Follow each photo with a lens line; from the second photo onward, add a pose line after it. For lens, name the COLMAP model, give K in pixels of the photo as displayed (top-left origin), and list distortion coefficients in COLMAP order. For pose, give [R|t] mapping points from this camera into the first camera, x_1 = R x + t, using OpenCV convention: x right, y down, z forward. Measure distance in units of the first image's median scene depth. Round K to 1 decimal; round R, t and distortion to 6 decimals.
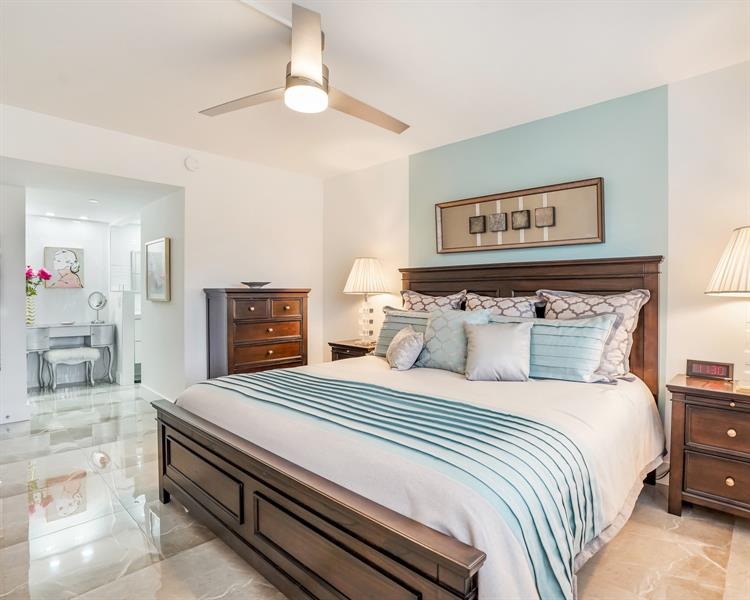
lens RADIAL K [[422.6, 0, 374.2], [0, 422.6, 297.3], [0, 0, 1]] dist [-0.077755, 0.033294]
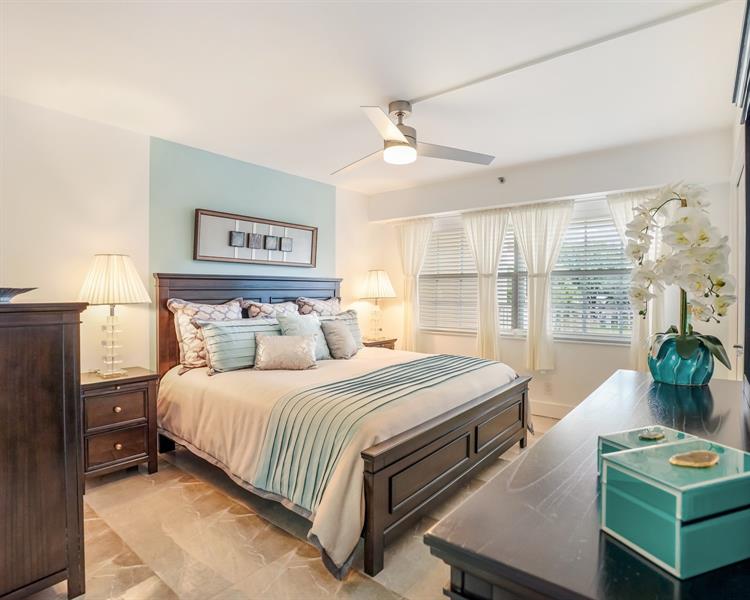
lens RADIAL K [[422.6, 0, 374.2], [0, 422.6, 297.3], [0, 0, 1]] dist [-0.077755, 0.033294]
pose [[-0.093655, -0.017734, 0.995447, -0.915267], [0.015320, 0.999697, 0.019251, -0.033761], [-0.995487, 0.017053, -0.093355, 0.746437]]
